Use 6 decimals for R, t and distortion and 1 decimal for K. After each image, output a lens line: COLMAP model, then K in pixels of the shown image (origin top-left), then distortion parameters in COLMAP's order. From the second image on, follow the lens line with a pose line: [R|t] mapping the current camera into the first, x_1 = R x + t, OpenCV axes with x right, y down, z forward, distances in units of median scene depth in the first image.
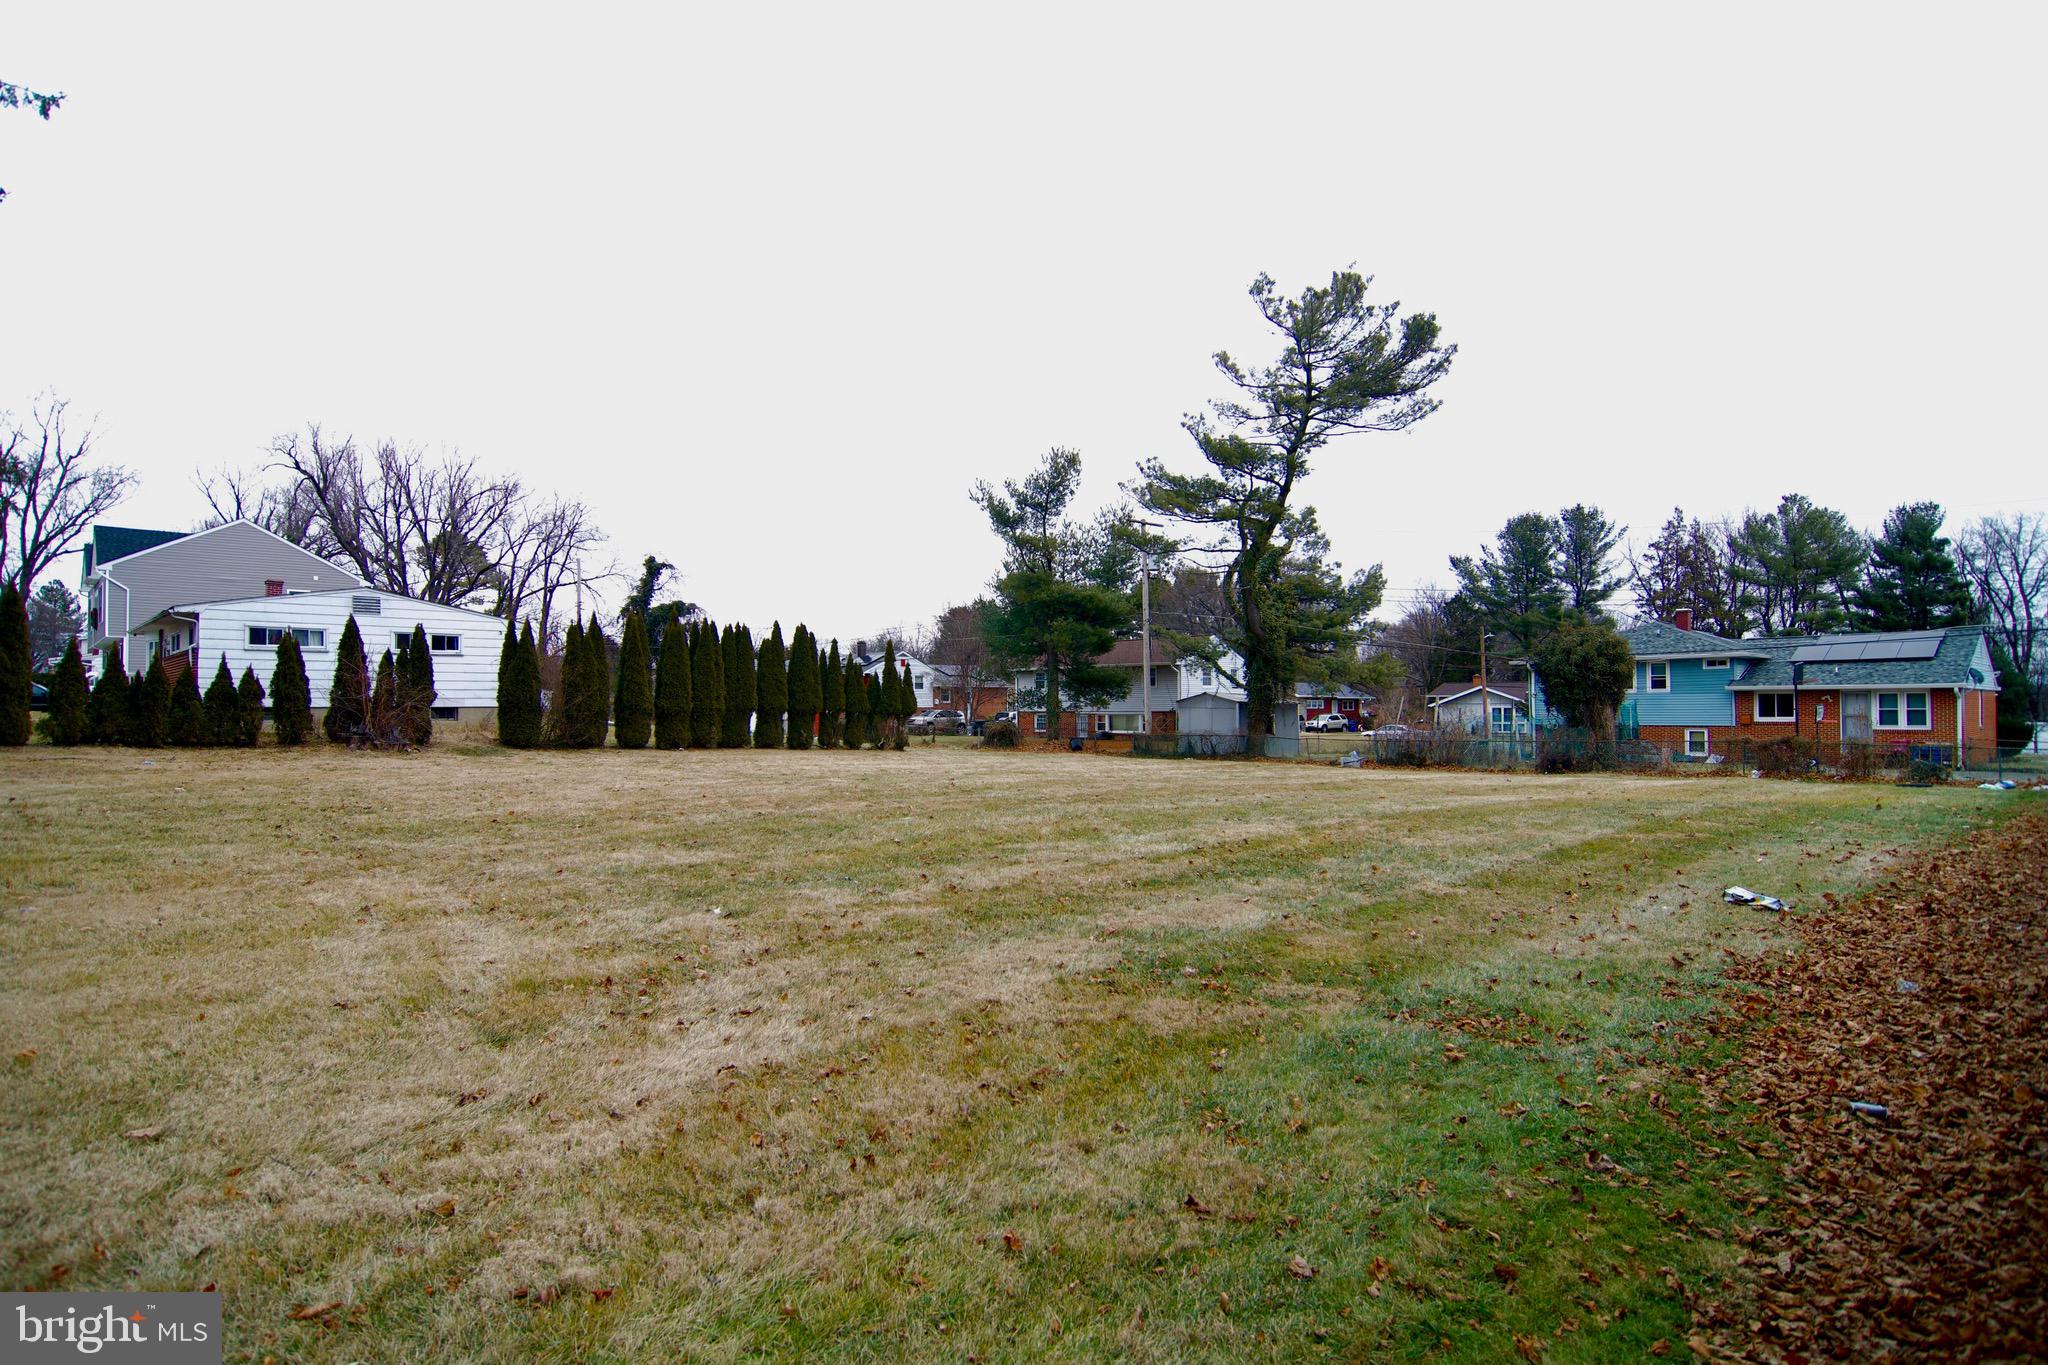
lens RADIAL K [[1060.7, 0, 1021.2], [0, 1060.7, 683.7], [0, 0, 1]] dist [-0.003194, -0.010755]
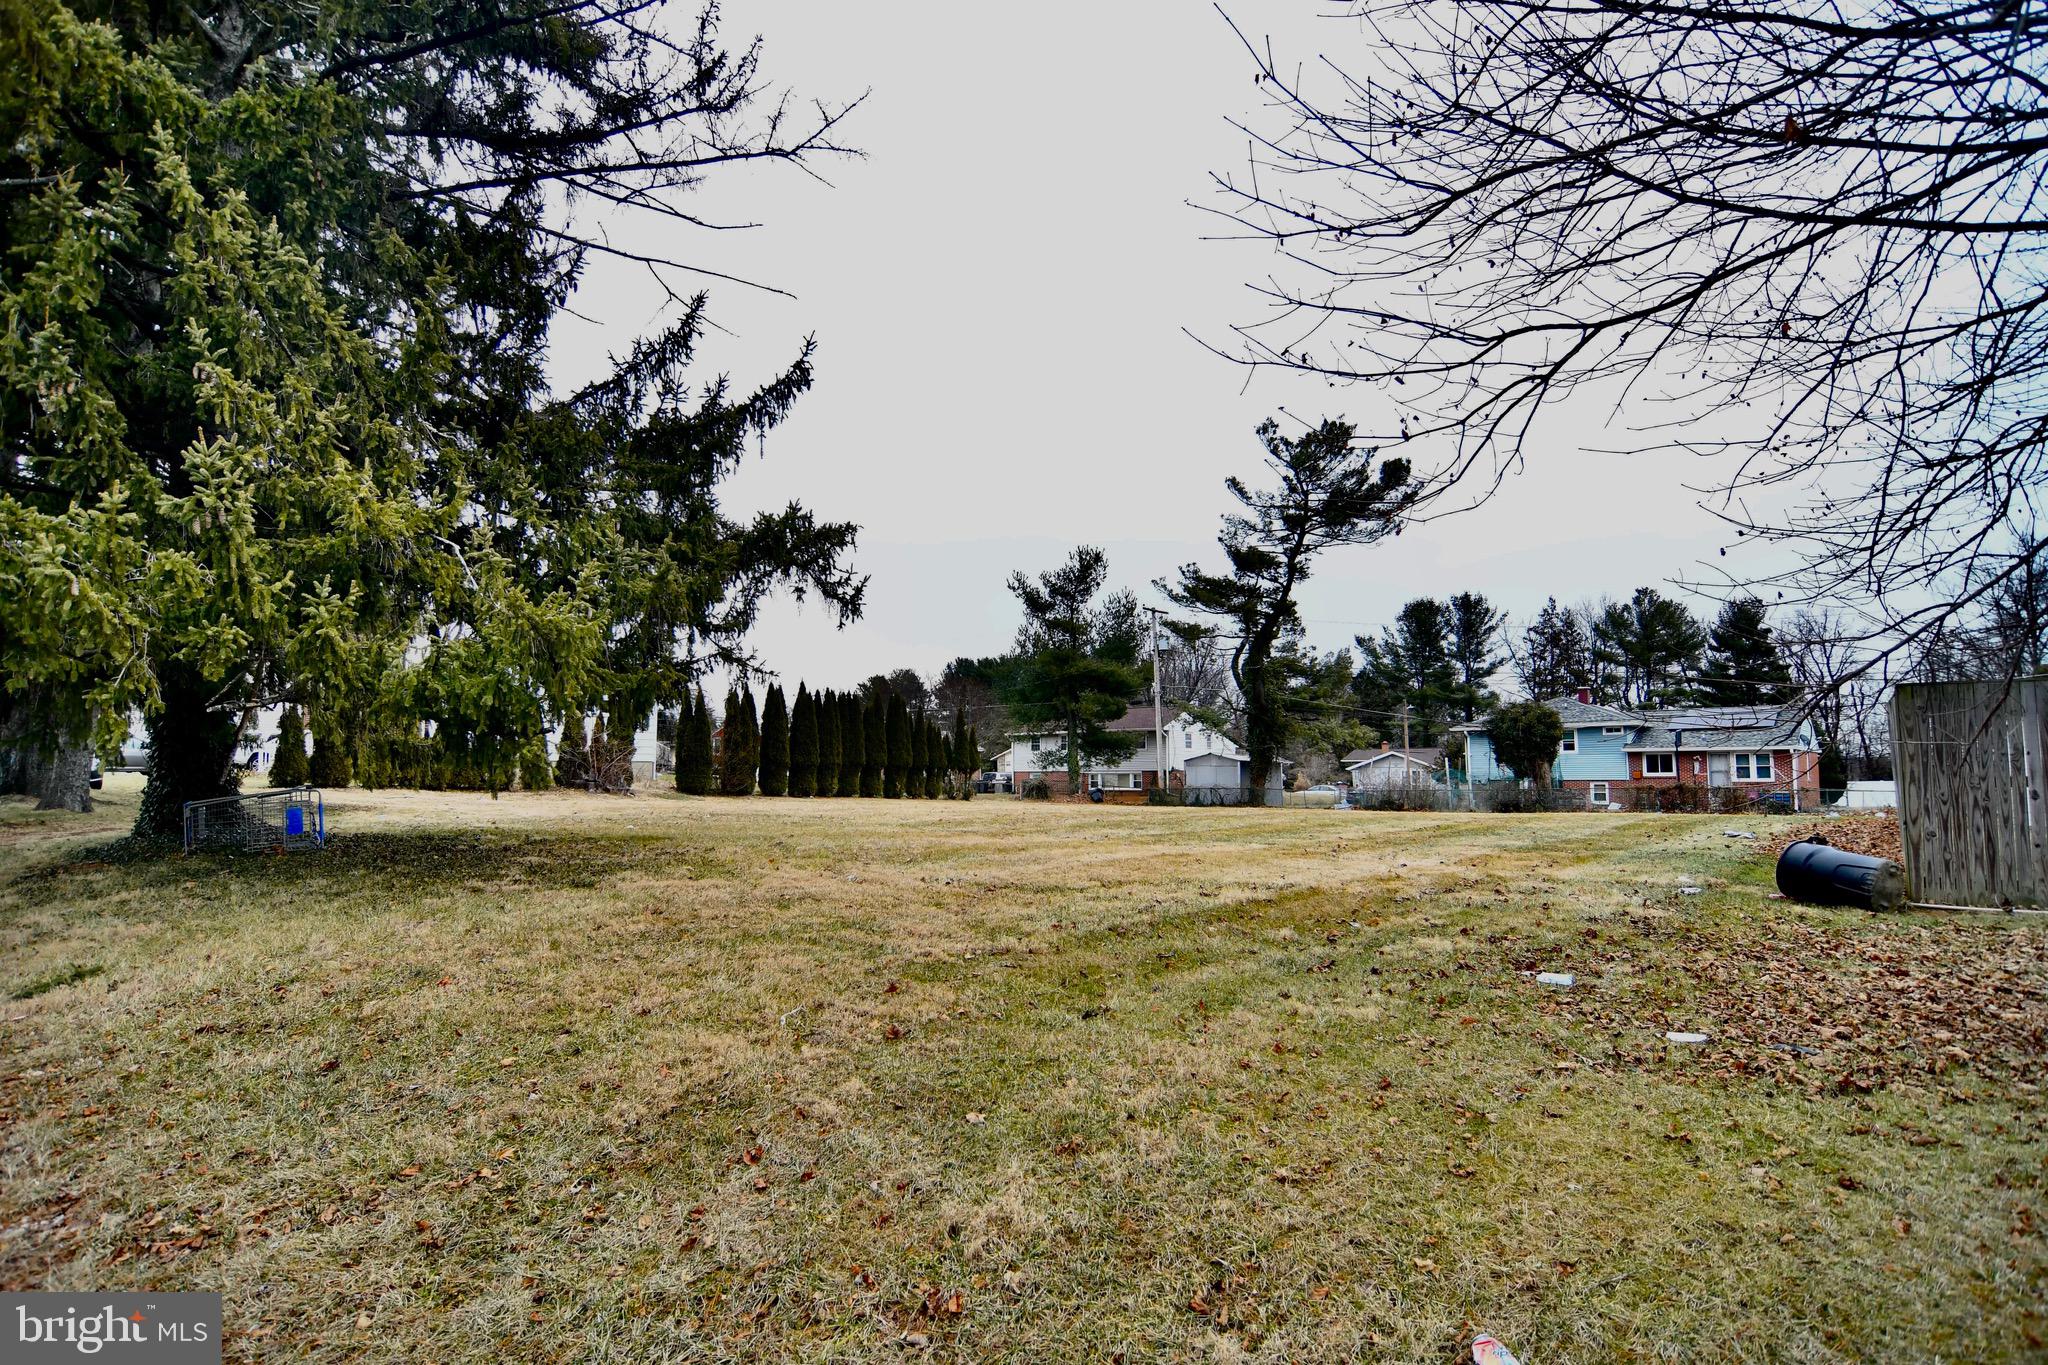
lens RADIAL K [[1060.7, 0, 1021.2], [0, 1060.7, 683.7], [0, 0, 1]] dist [-0.003194, -0.010755]
pose [[0.994108, 0.010309, 0.107902, -0.161513], [-0.003355, 0.997916, -0.064433, 0.007867], [-0.108341, 0.063691, 0.992071, -0.161543]]
